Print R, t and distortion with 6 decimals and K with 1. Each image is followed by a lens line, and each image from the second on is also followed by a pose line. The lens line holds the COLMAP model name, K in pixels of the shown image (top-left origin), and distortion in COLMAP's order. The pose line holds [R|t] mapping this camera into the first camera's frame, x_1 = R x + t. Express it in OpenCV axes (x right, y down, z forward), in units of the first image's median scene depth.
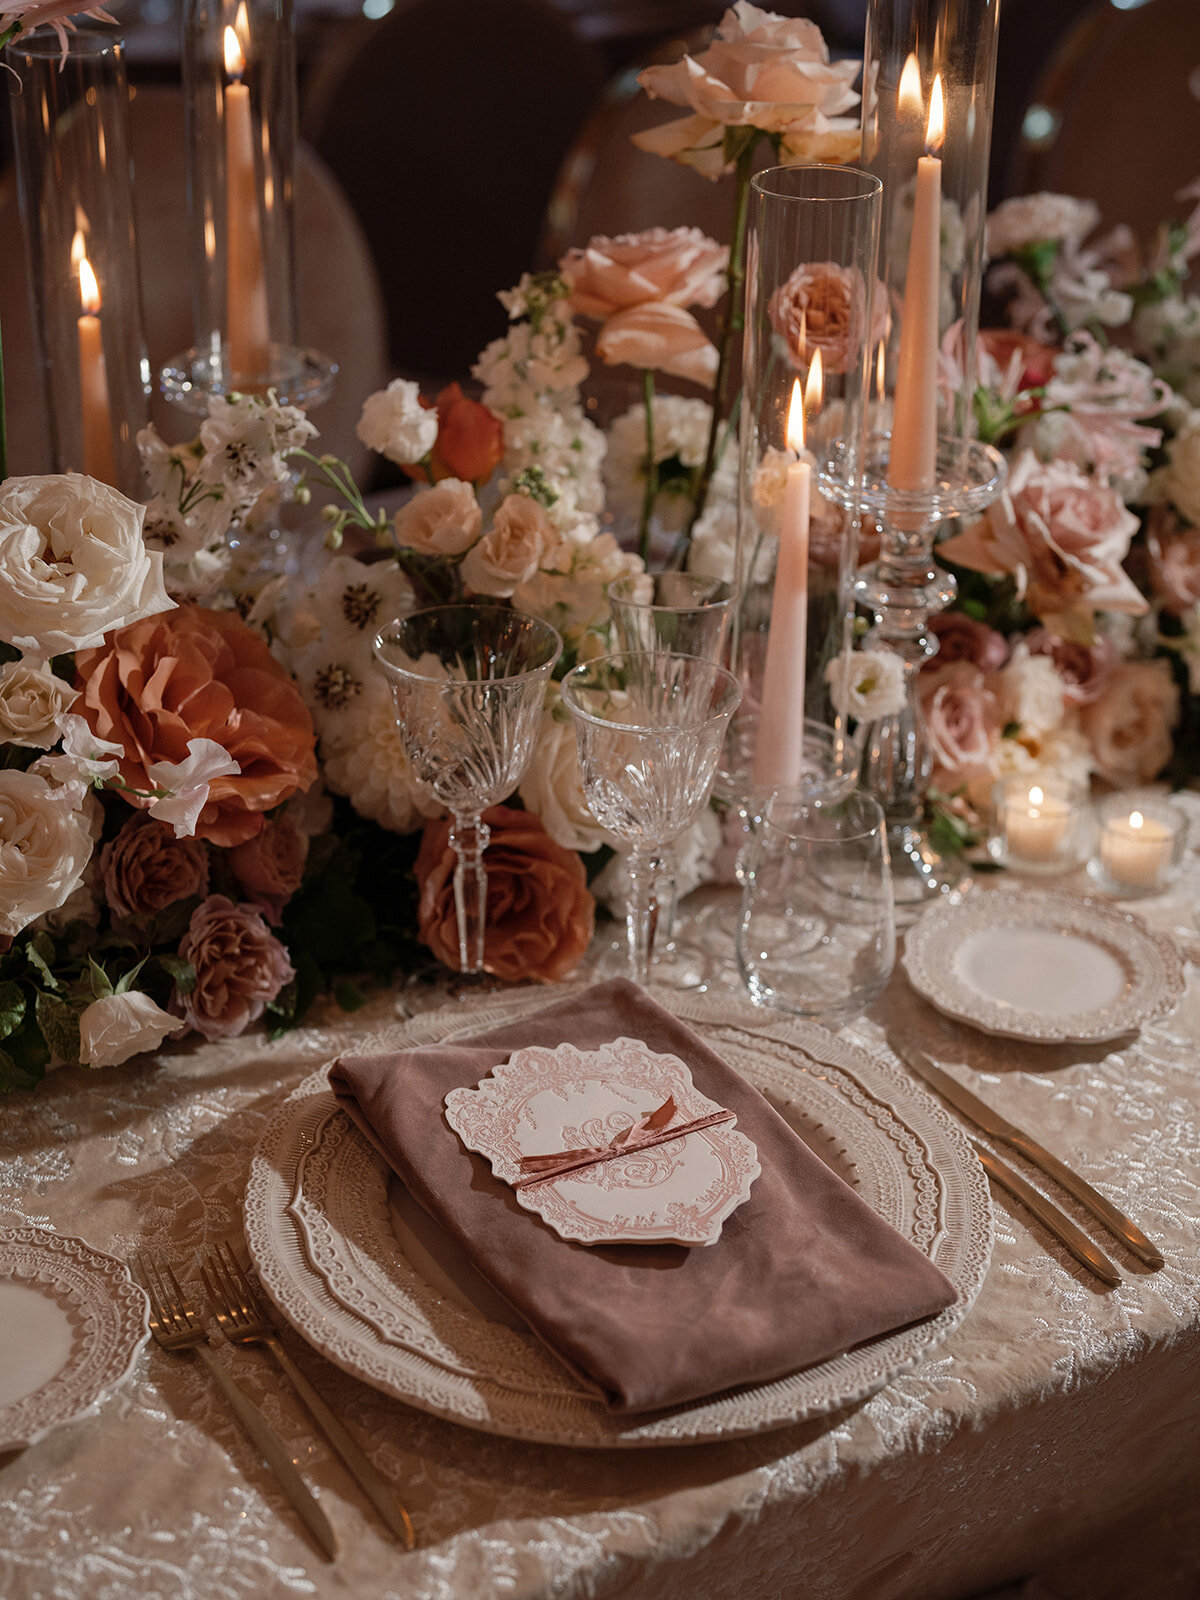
lens RADIAL K [[2708.9, 0, 597.8], [0, 2708.9, 920.6], [0, 0, 1]] dist [-0.019937, 0.035921]
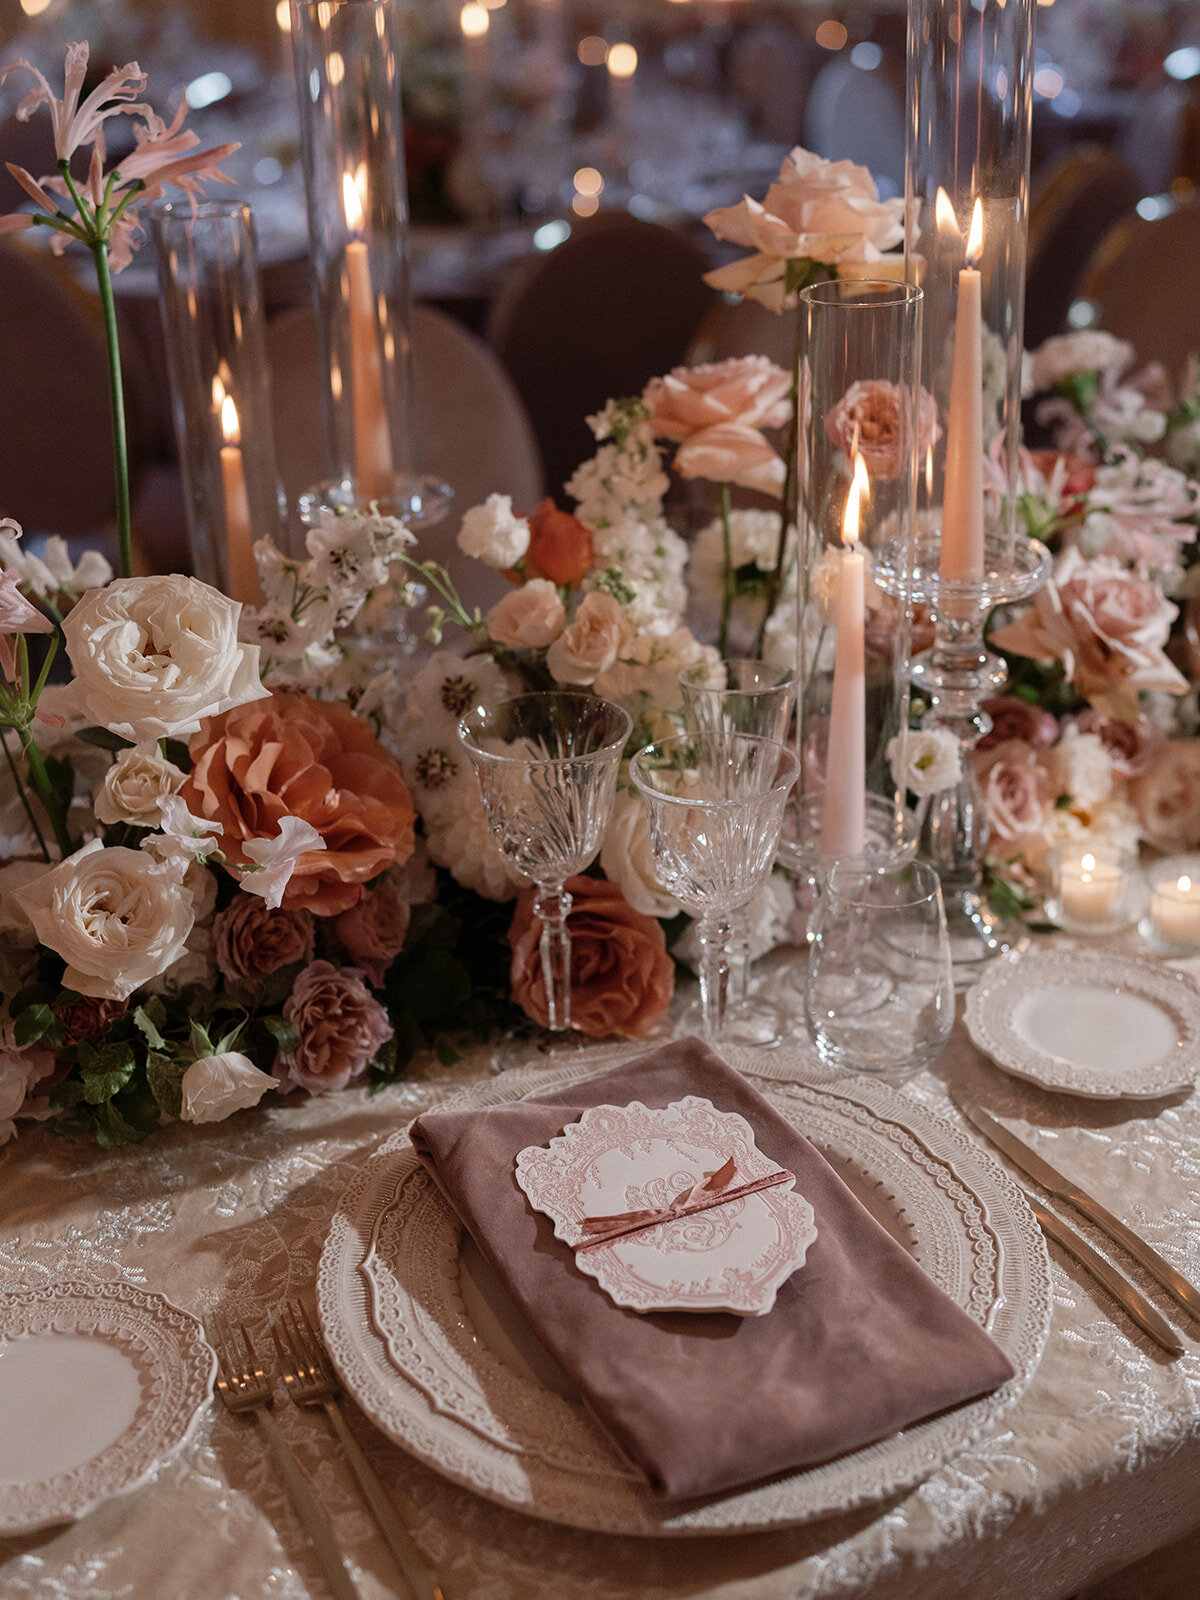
lens RADIAL K [[1739.5, 0, 648.8], [0, 1739.5, 790.5], [0, 0, 1]] dist [-0.000340, 0.003446]
pose [[0.995271, -0.012394, -0.096341, 0.058423], [0.004087, 0.996291, -0.085948, -0.016666], [0.097049, 0.085148, 0.991631, 0.311790]]
